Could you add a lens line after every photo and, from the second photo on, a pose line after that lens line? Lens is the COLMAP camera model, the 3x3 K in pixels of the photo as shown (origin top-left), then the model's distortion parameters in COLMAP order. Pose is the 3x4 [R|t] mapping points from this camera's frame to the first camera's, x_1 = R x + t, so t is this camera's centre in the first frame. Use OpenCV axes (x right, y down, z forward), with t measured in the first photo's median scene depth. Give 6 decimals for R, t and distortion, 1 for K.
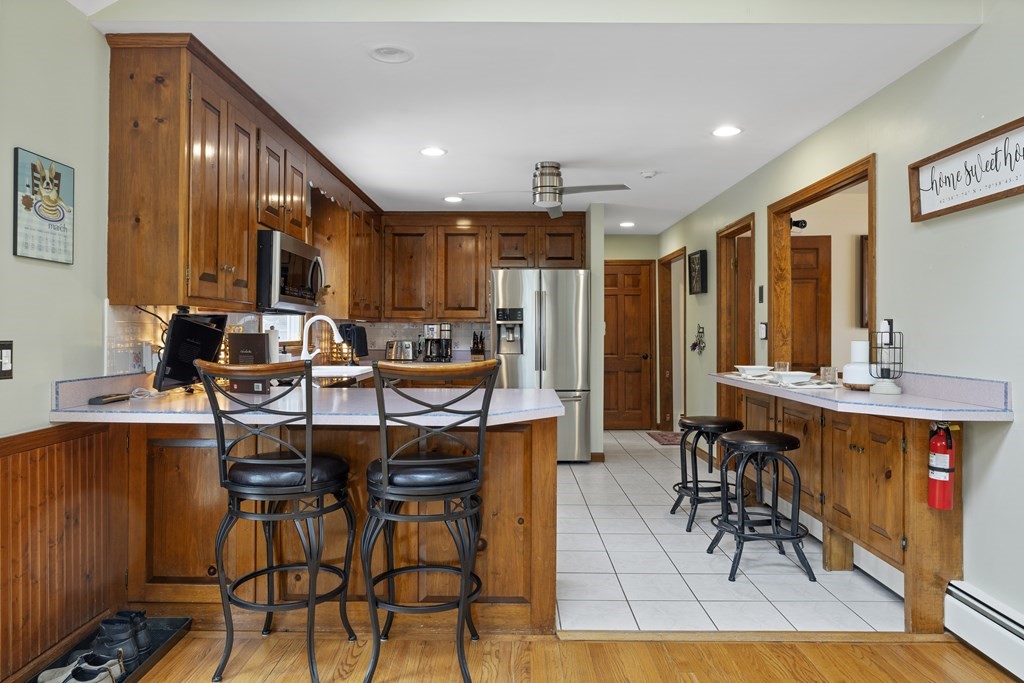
lens RADIAL K [[665.7, 0, 506.2], [0, 665.7, 329.7], [0, 0, 1]] dist [0.006195, 0.001098]
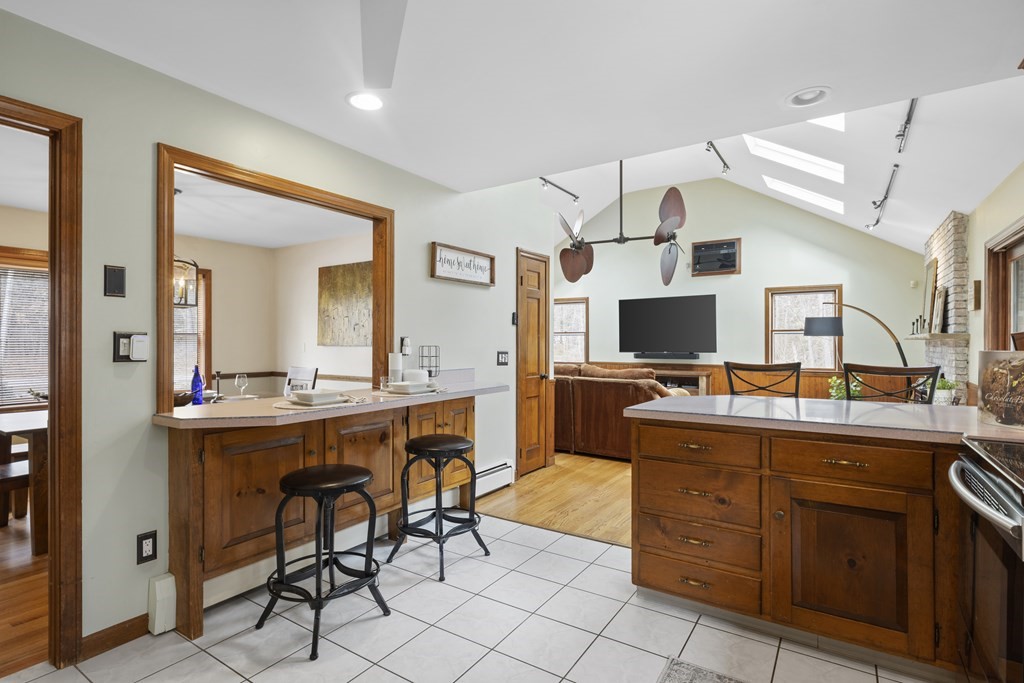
lens RADIAL K [[507.0, 0, 512.0], [0, 507.0, 341.5], [0, 0, 1]] dist [0.001418, -0.000195]
pose [[-0.840657, 0.001015, 0.541568, -0.136443], [-0.000379, 0.999997, -0.002463, -0.003328], [-0.541568, -0.002276, -0.840654, 1.258689]]
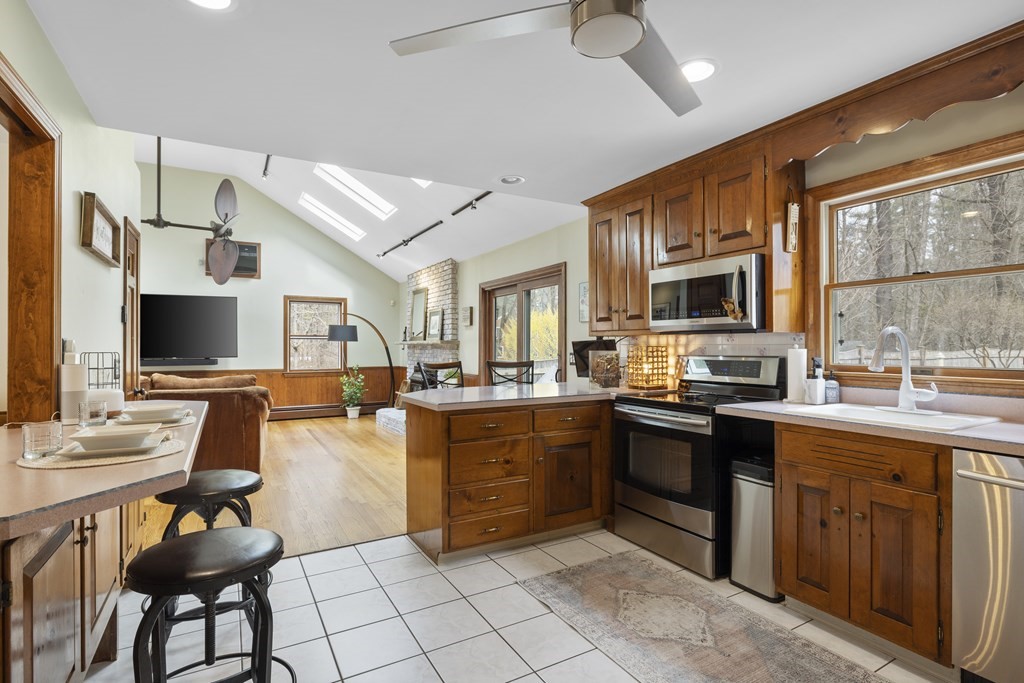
lens RADIAL K [[504.0, 0, 512.0], [0, 504.0, 341.5], [0, 0, 1]] dist [-0.001211, 0.000158]
pose [[-0.866211, -0.004164, -0.499661, 0.280143], [0.001315, 0.999943, -0.010614, -0.003321], [0.499677, -0.009851, -0.866156, 1.320422]]
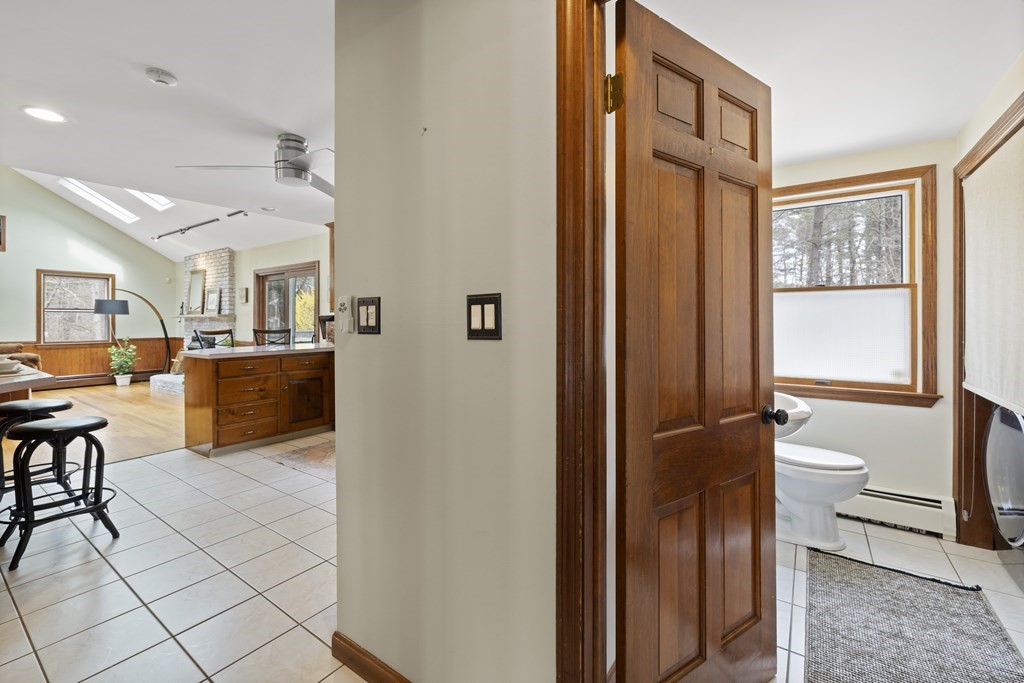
lens RADIAL K [[434.2, 0, 510.9], [0, 434.2, 320.9], [0, 0, 1]] dist [-0.000631, -0.000087]
pose [[-0.569789, 0.000499, -0.821791, 0.406619], [0.000488, 1.000000, 0.000269, 0.001094], [0.821791, -0.000248, -0.569789, 1.695858]]
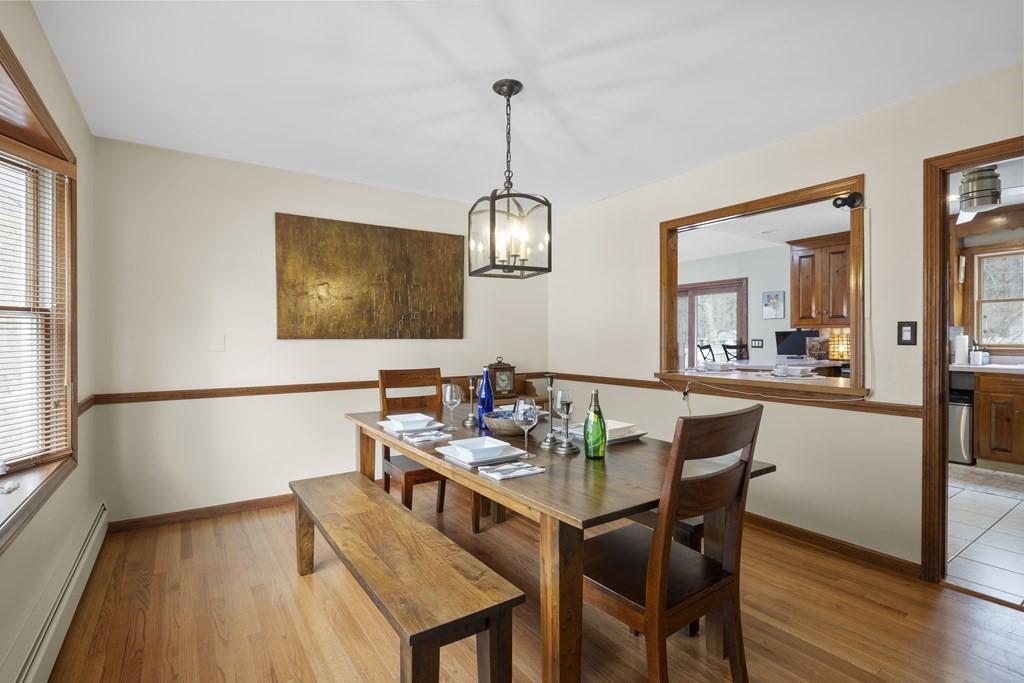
lens RADIAL K [[487.4, 0, 512.0], [0, 487.4, 341.5], [0, 0, 1]] dist [-0.002358, -0.000442]
pose [[-0.823752, 0.004456, -0.566932, 1.119186], [0.000722, 0.999977, 0.006810, 0.004548], [0.566949, 0.005201, -0.823736, 1.285625]]
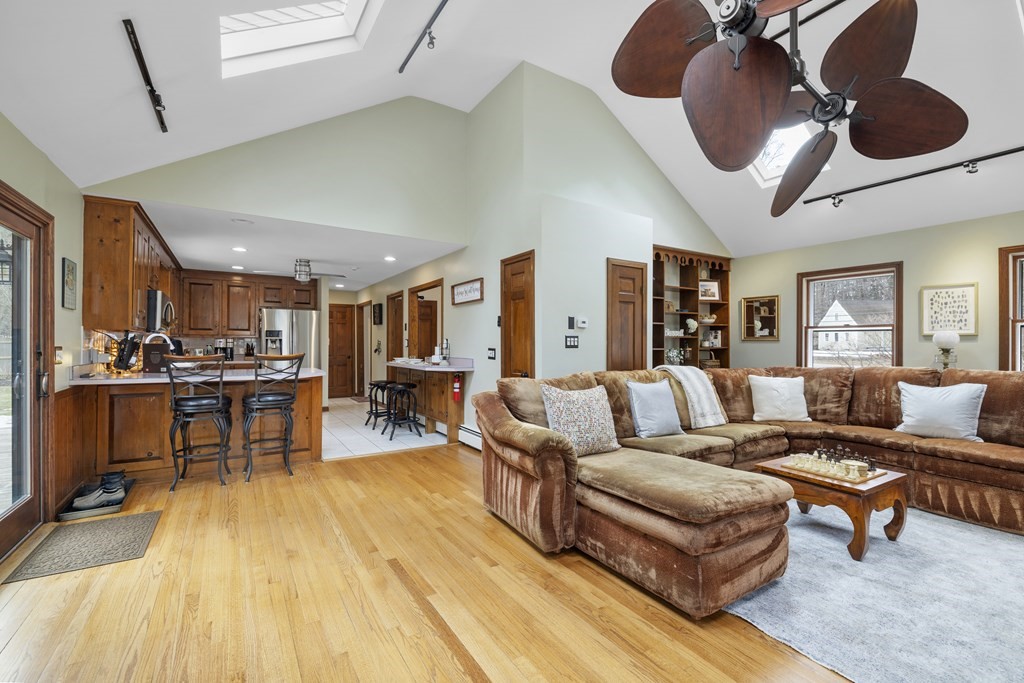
lens RADIAL K [[443.1, 0, 512.0], [0, 443.1, 341.5], [0, 0, 1]] dist [-0.001194, -0.000080]
pose [[0.839126, 0.004126, 0.543921, -0.141495], [-0.002859, 0.999991, -0.003176, 0.000323], [-0.543929, 0.001110, 0.839130, -0.487401]]
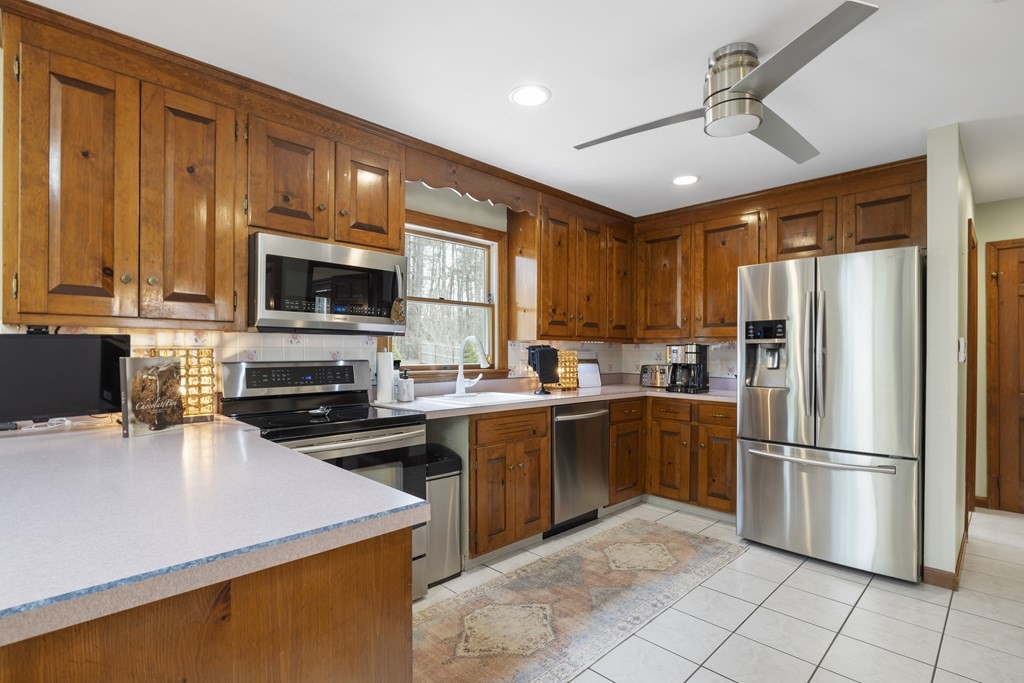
lens RADIAL K [[487.3, 0, 511.3], [0, 487.3, 353.7], [0, 0, 1]] dist [-0.018618, -0.000114]
pose [[0.703431, 0.001228, -0.710763, 0.231145], [0.001685, 0.999993, 0.003396, -0.000355], [0.710762, -0.003586, 0.703424, 0.625214]]
